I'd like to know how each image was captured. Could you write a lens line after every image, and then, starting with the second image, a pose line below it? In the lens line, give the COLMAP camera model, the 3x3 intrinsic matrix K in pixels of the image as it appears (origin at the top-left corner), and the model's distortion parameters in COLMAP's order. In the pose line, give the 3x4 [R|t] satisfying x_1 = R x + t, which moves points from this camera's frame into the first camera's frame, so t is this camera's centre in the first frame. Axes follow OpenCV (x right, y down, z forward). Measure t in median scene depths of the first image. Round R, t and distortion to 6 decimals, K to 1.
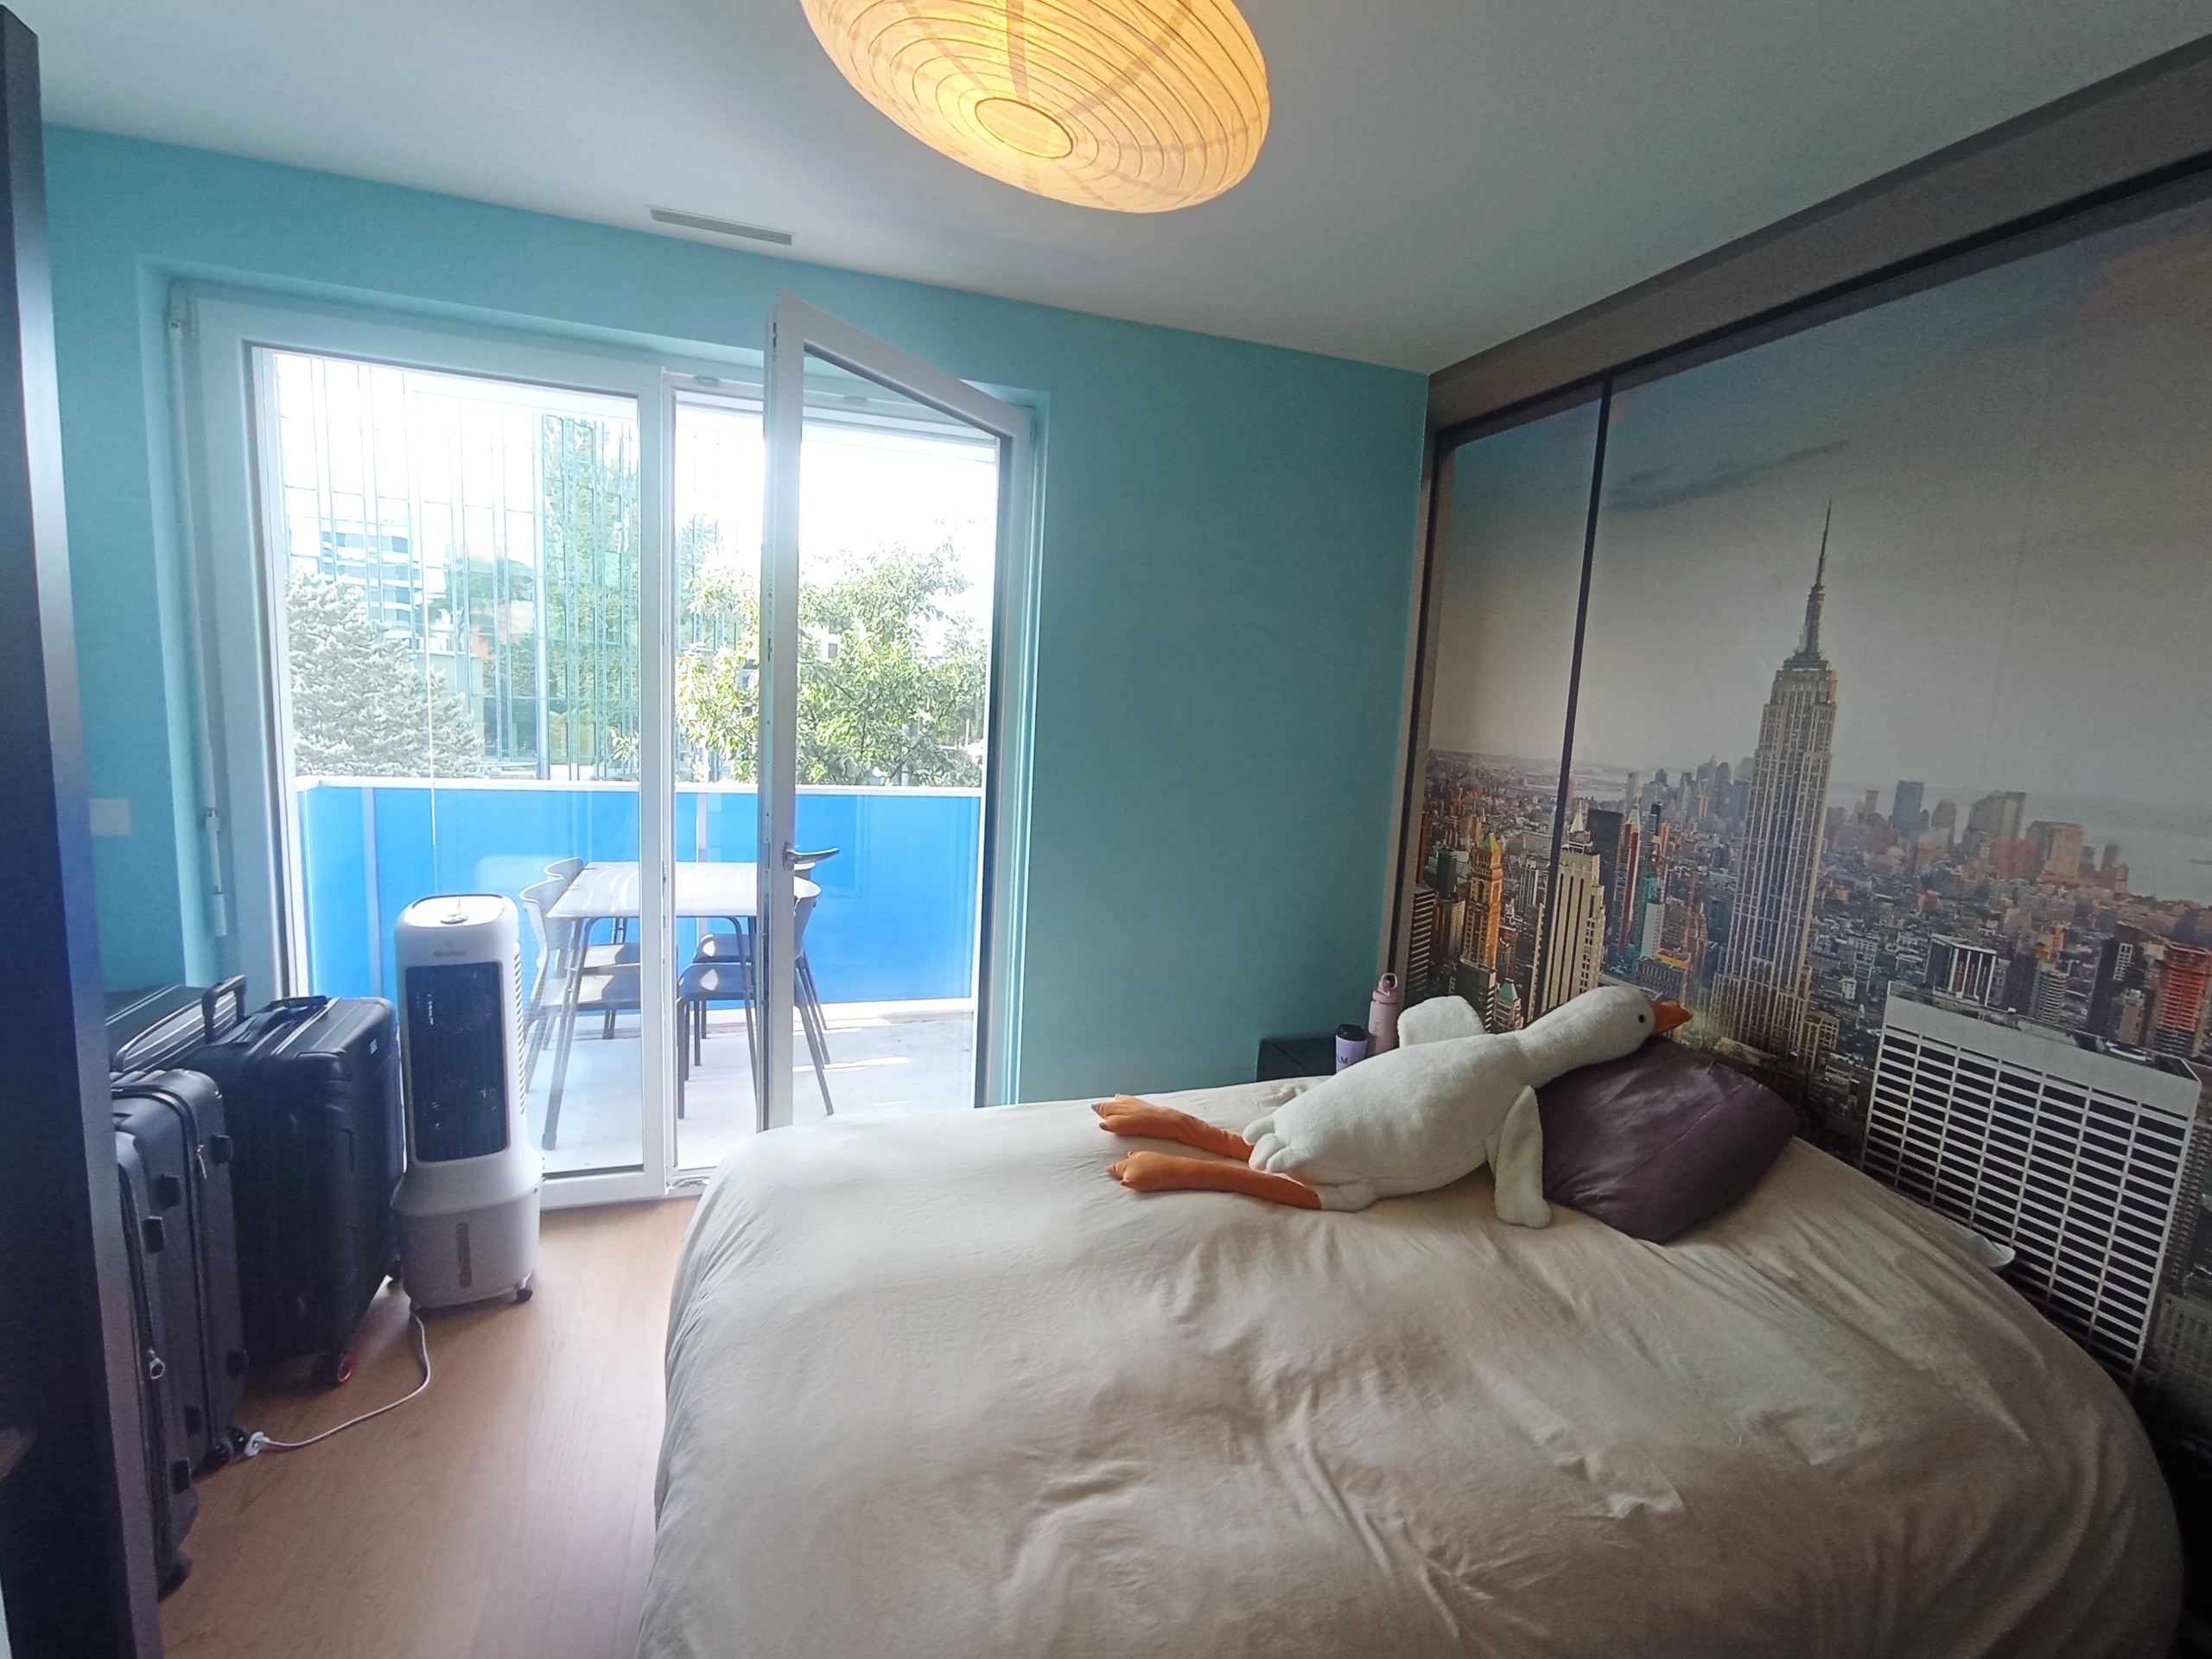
lens RADIAL K [[987.9, 0, 1090.6], [0, 987.9, 829.5], [0, 0, 1]] dist [-0.022124, 0.010491]
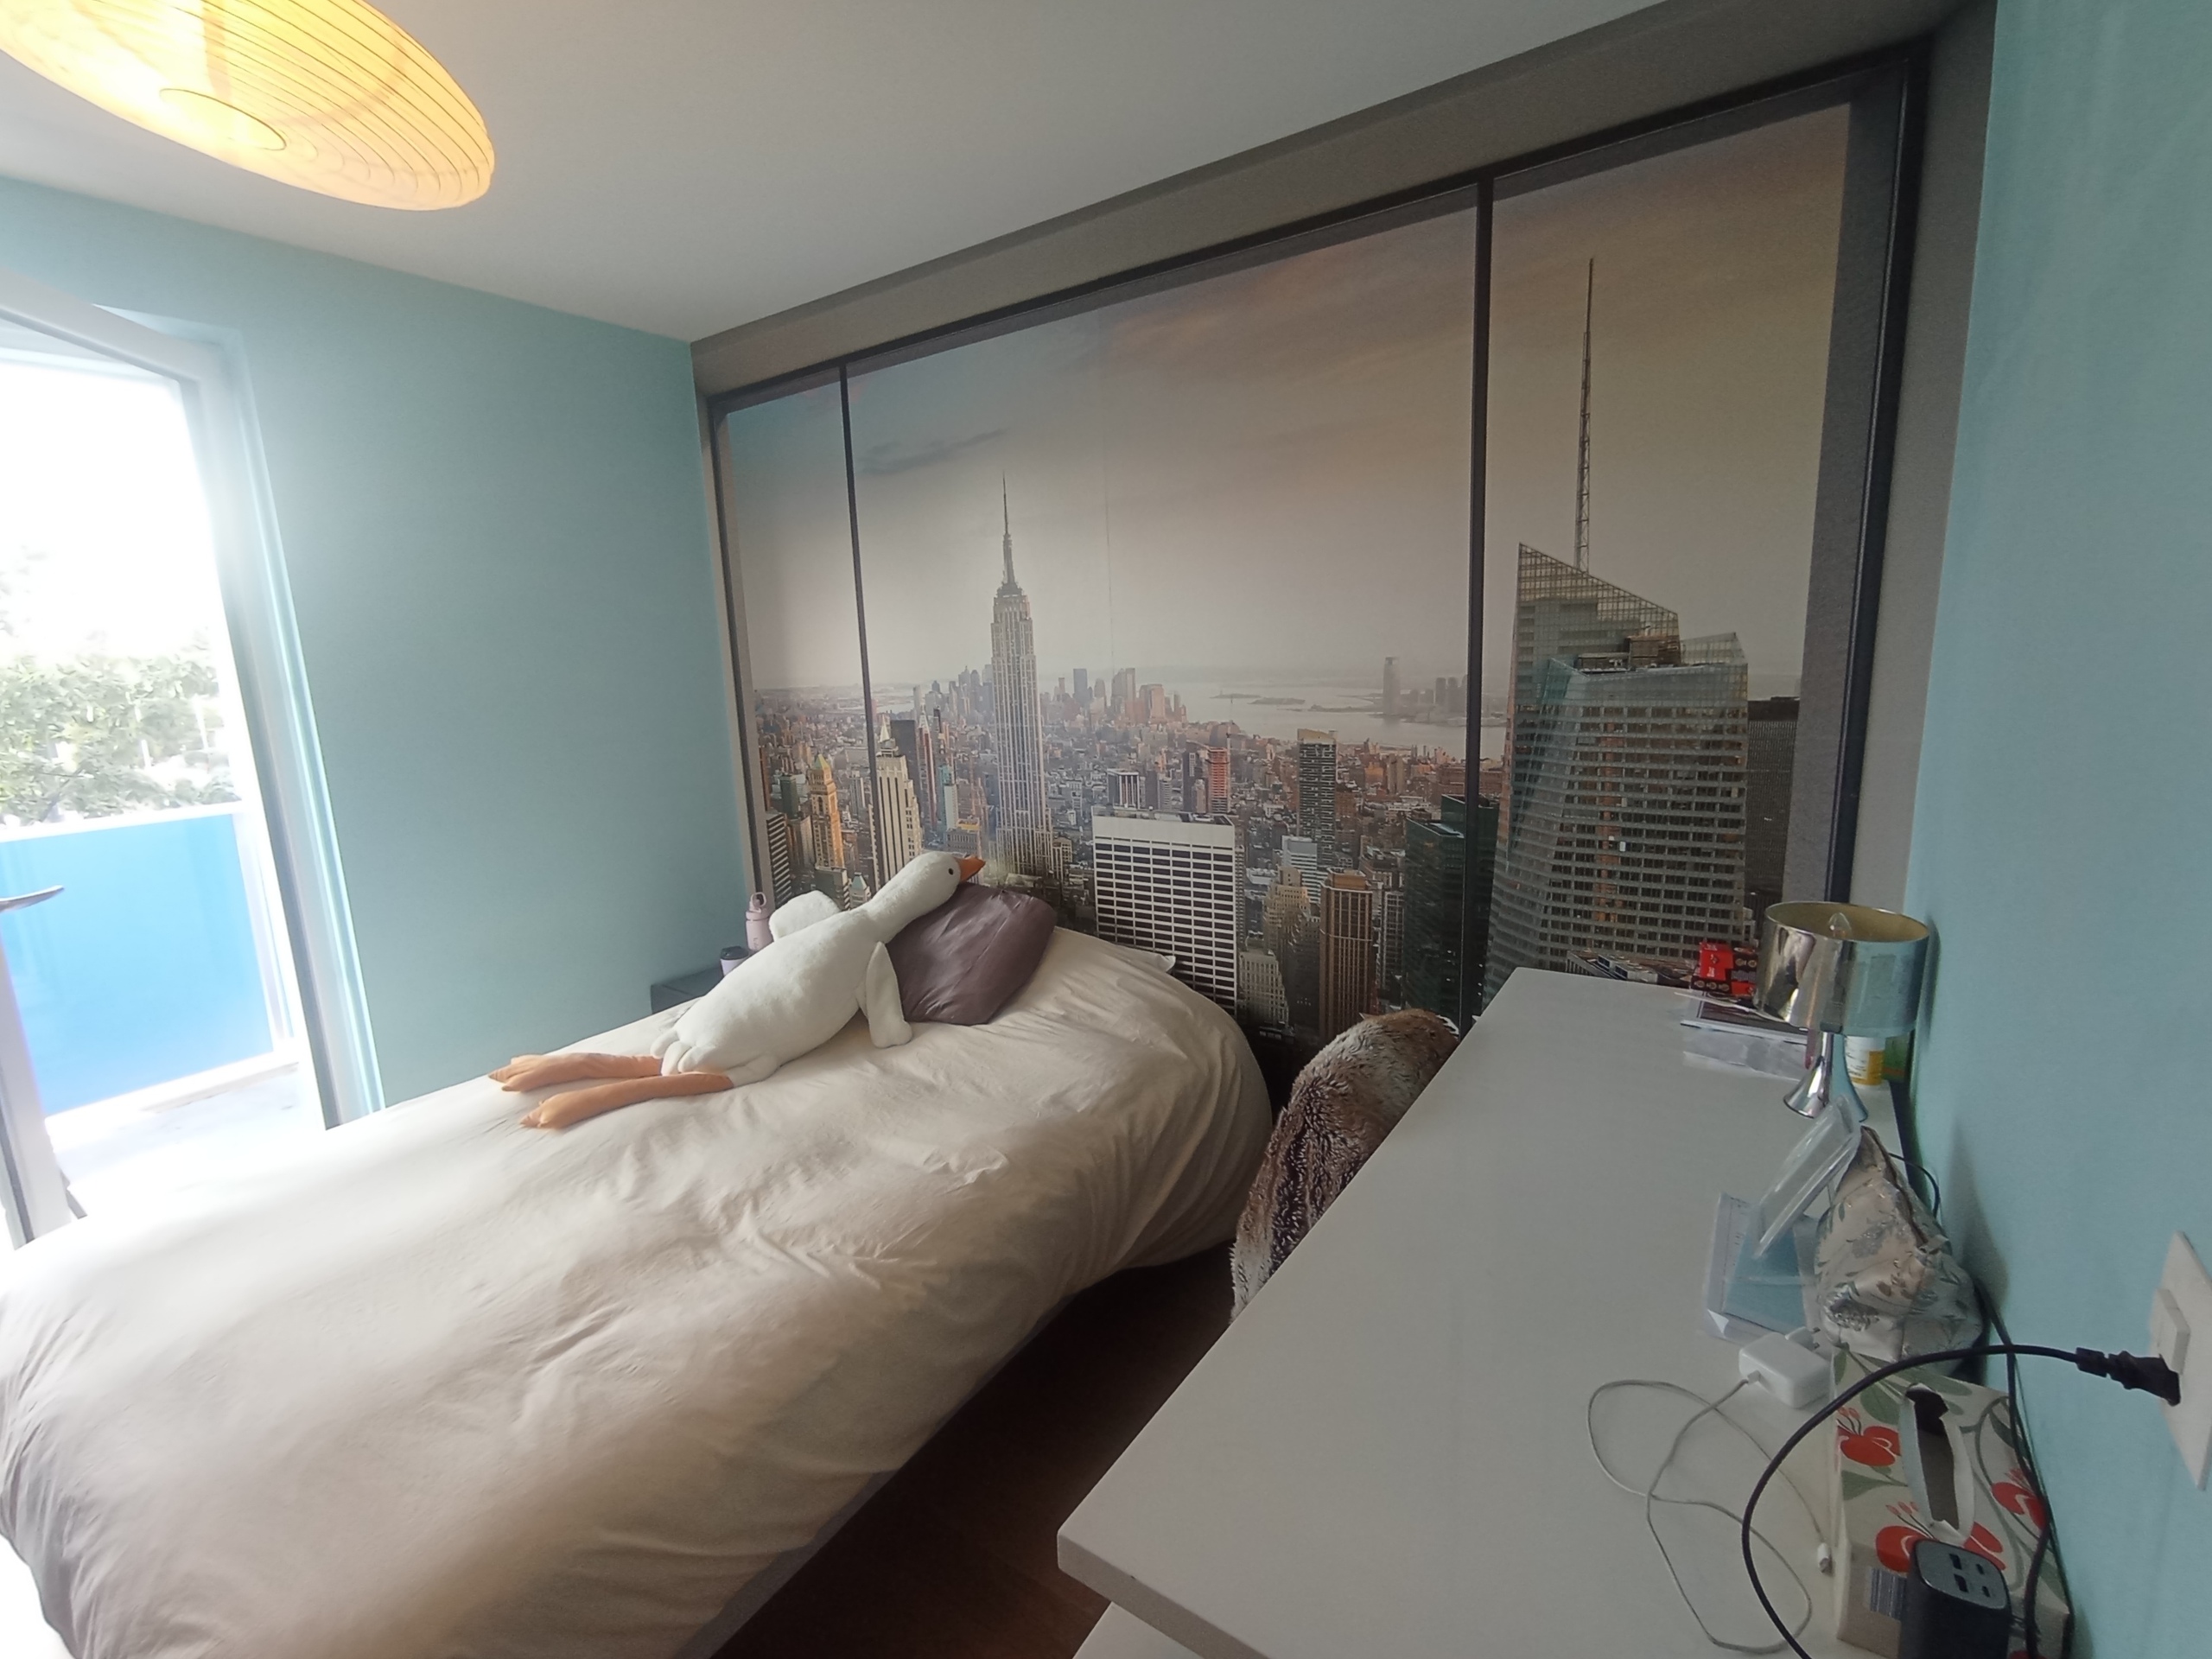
lens RADIAL K [[987.9, 0, 1090.6], [0, 987.9, 829.5], [0, 0, 1]] dist [-0.022124, 0.010491]
pose [[0.791571, -0.194621, 0.579256, -0.045864], [0.164636, 0.980797, 0.104553, 0.033729], [-0.588481, 0.012605, 0.808413, -0.191087]]
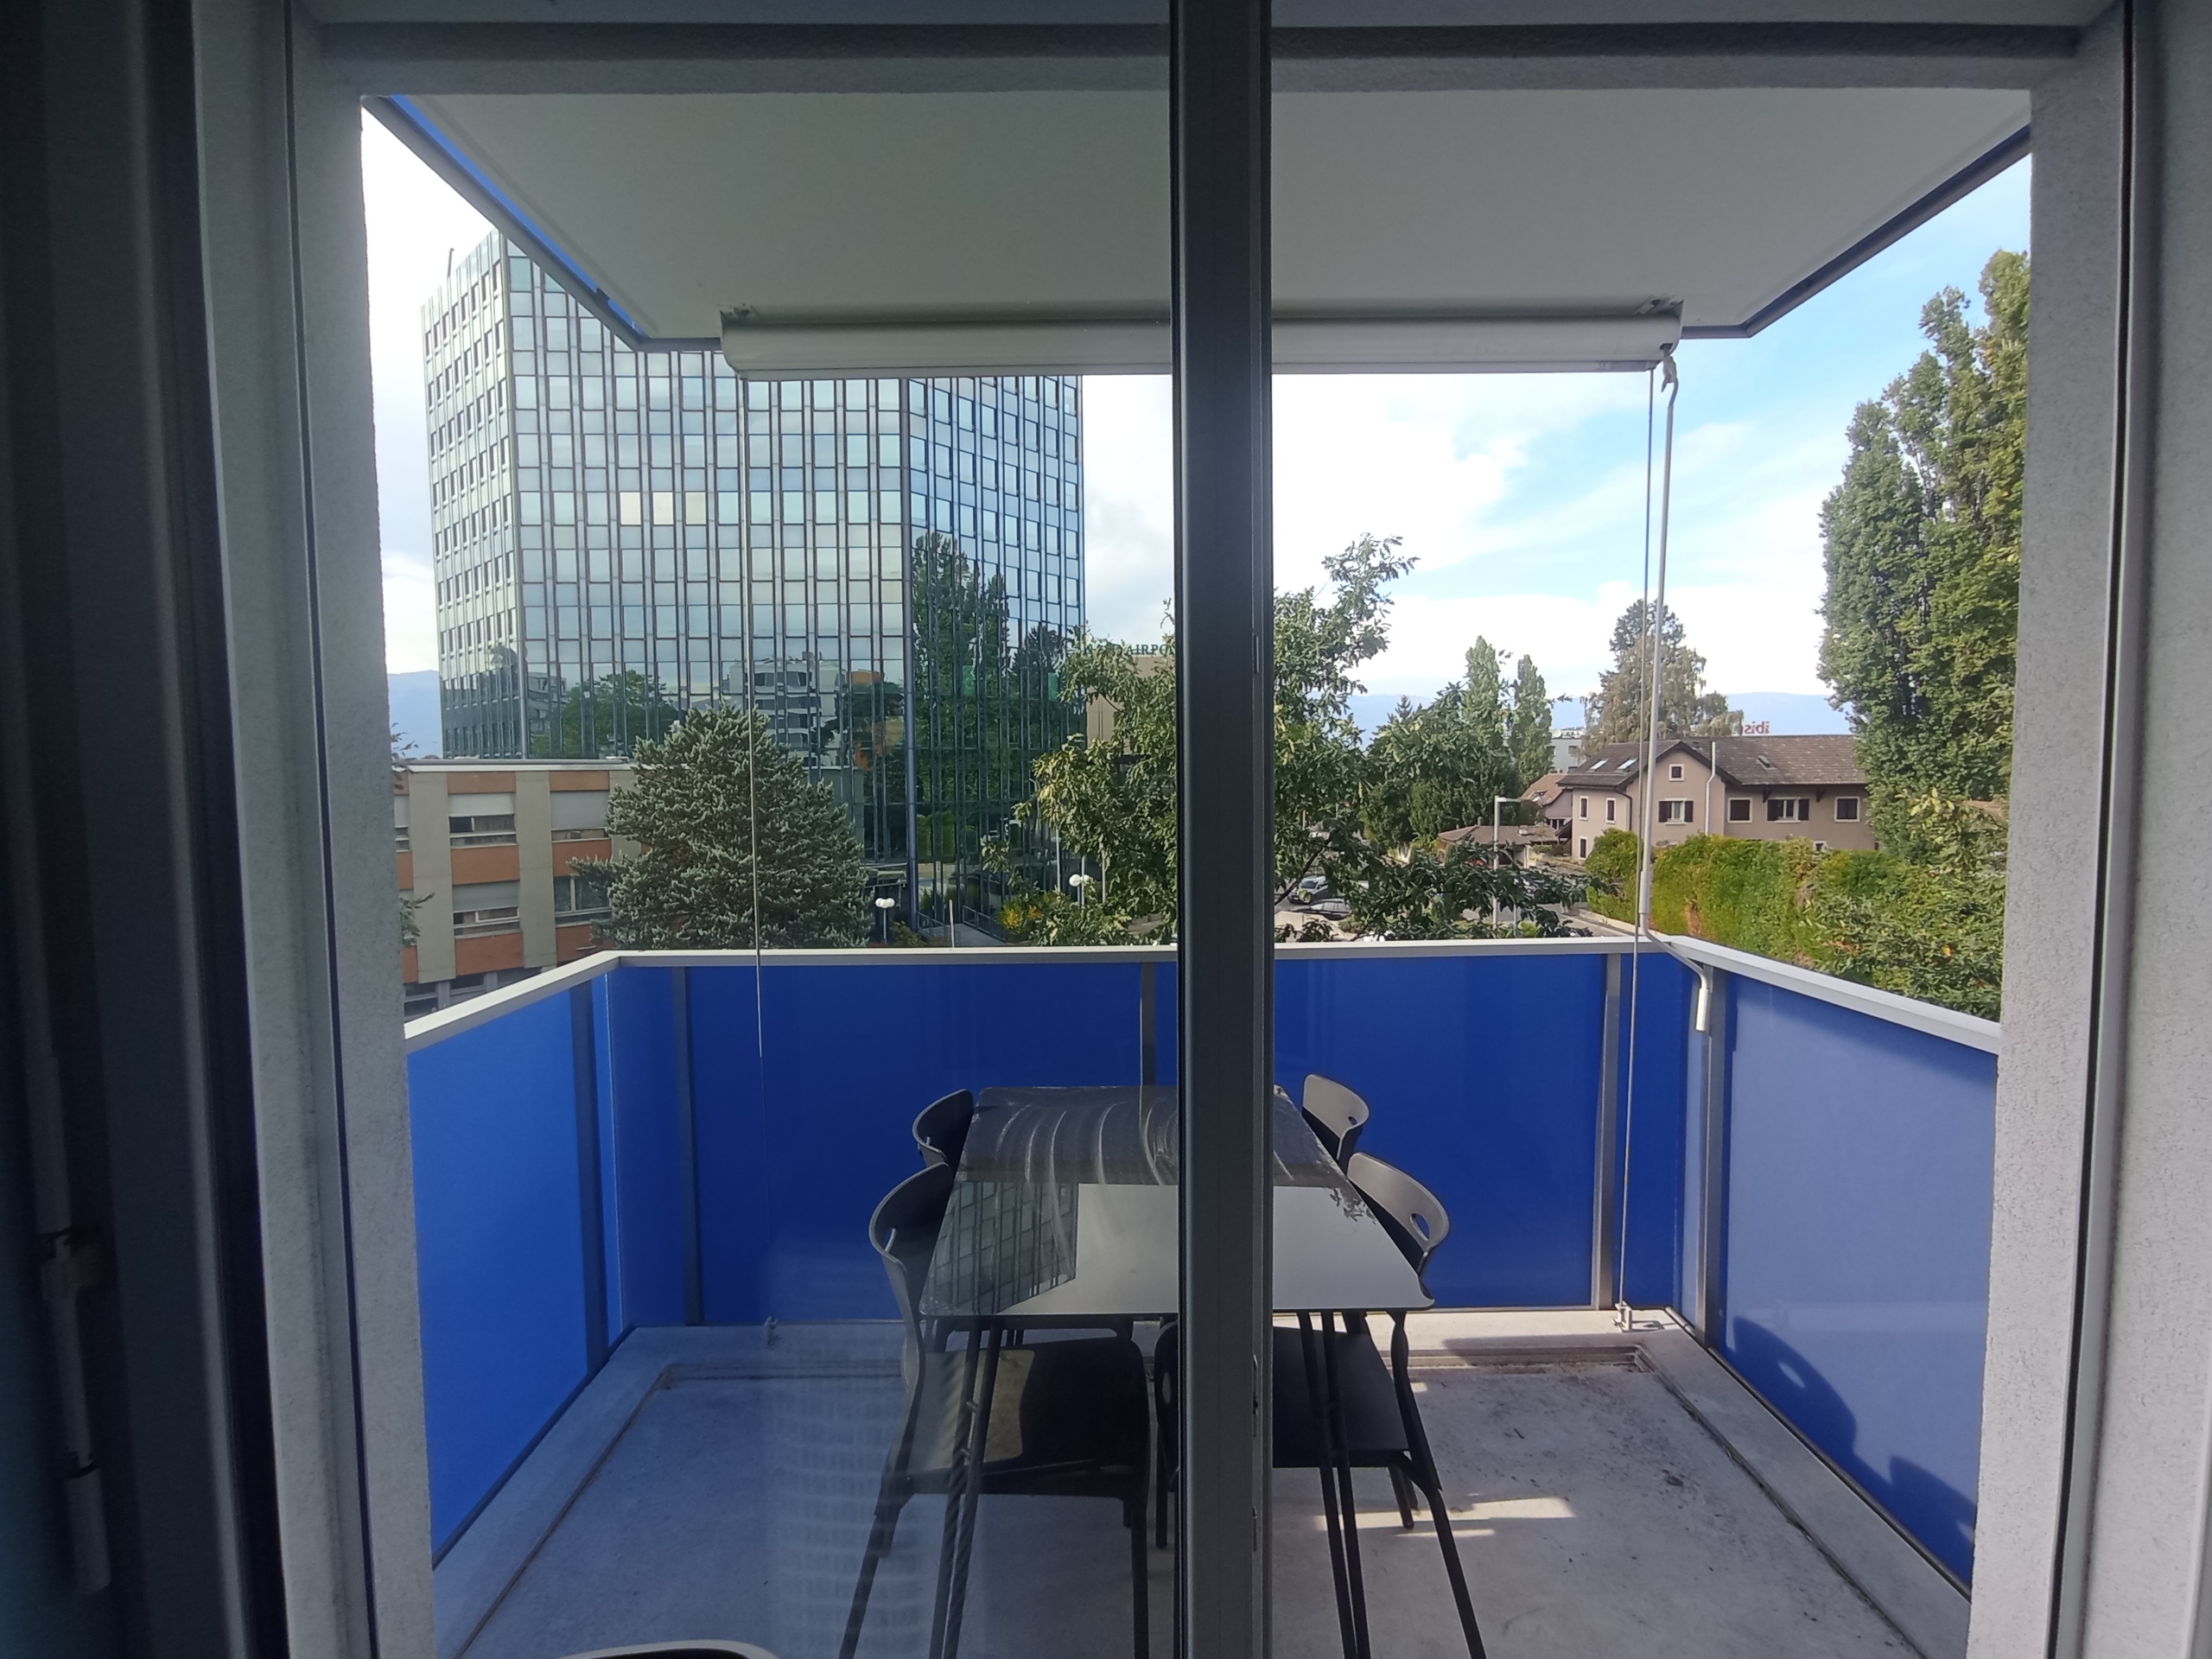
lens RADIAL K [[987.9, 0, 1090.6], [0, 987.9, 829.5], [0, 0, 1]] dist [-0.022124, 0.010491]
pose [[0.945747, -0.044527, -0.321840, -0.539022], [0.017082, 0.996009, -0.087602, -0.153845], [0.324456, 0.077352, 0.942733, 0.961051]]
